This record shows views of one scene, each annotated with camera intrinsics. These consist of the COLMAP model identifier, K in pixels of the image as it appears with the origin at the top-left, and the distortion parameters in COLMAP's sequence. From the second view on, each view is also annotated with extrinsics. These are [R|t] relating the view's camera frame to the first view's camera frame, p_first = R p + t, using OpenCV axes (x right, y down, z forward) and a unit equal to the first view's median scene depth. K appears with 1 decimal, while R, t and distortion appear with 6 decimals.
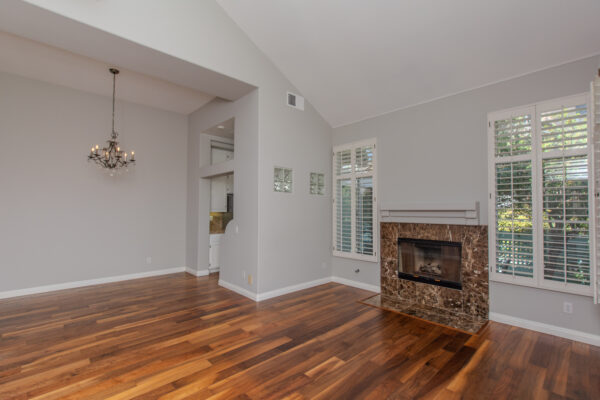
lens RADIAL K [[276.0, 0, 291.8], [0, 276.0, 199.2], [0, 0, 1]] dist [0.001034, -0.002364]
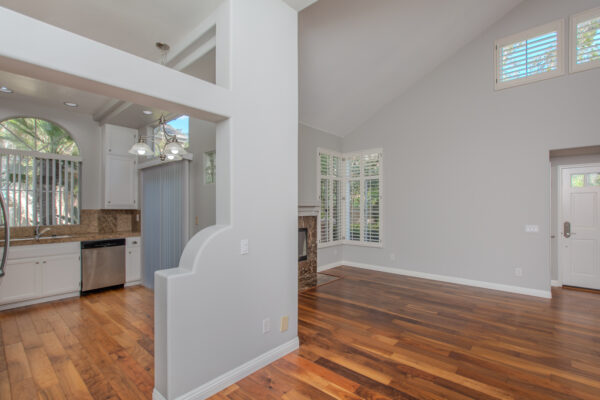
lens RADIAL K [[276.0, 0, 307.6], [0, 276.0, 205.3], [0, 0, 1]] dist [0.001034, -0.002364]
pose [[-0.127820, 0.000941, 0.991797, -0.854363], [-0.045704, 0.998932, -0.006837, 0.045686], [-0.990744, -0.046203, -0.127641, 1.195776]]
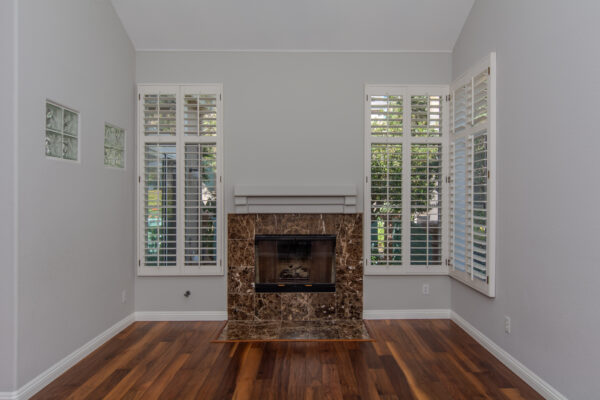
lens RADIAL K [[382.3, 0, 301.3], [0, 382.3, 195.9], [0, 0, 1]] dist [0.006379, -0.002075]
pose [[0.656953, -0.001842, 0.753929, -0.316923], [-0.029117, 0.999189, 0.027813, 0.011862], [-0.753369, -0.040224, 0.656366, 0.332212]]
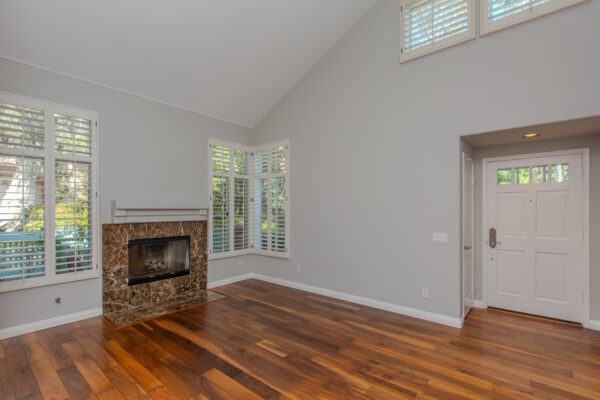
lens RADIAL K [[276.0, 0, 305.9], [0, 276.0, 207.9], [0, 0, 1]] dist [0.001034, -0.002364]
pose [[-0.145302, -0.000509, 0.989387, -0.659552], [-0.044653, 0.998984, -0.006044, 0.020643], [-0.988379, -0.045058, -0.145177, 0.681827]]
